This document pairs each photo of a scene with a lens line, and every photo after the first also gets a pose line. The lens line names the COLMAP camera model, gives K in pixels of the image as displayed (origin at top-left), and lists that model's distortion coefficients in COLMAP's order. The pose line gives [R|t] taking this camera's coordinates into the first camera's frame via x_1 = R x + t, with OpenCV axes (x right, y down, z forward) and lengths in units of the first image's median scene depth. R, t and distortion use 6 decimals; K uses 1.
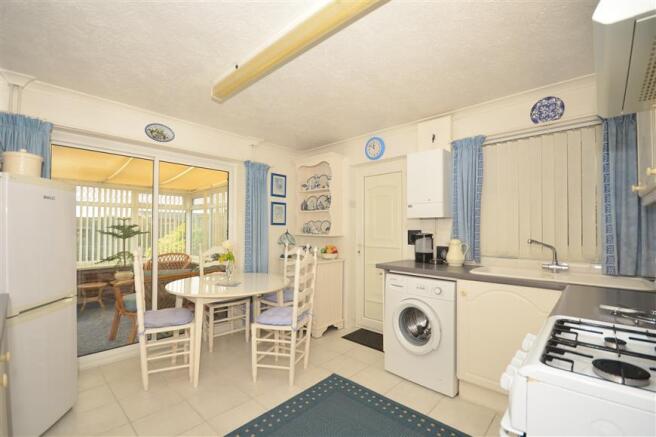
lens RADIAL K [[290.4, 0, 328.5], [0, 290.4, 223.8], [0, 0, 1]] dist [-0.018146, -0.004212]
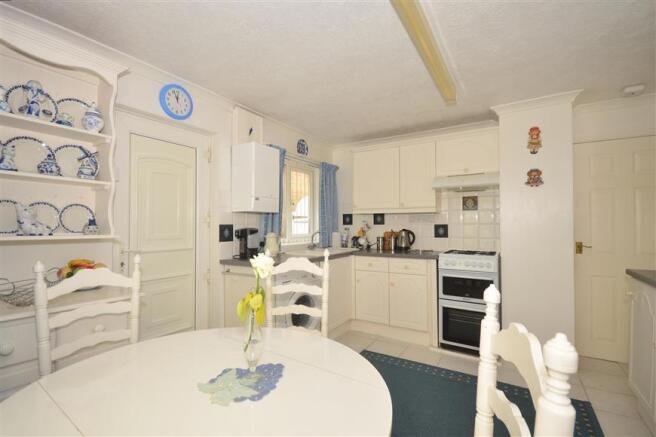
lens RADIAL K [[290.4, 0, 318.7], [0, 290.4, 223.4], [0, 0, 1]] dist [-0.018146, -0.004212]
pose [[-0.170432, 0.003523, 0.985363, -0.575267], [-0.016976, 0.999835, -0.006511, 0.017778], [-0.985223, -0.017837, -0.170344, 0.829363]]
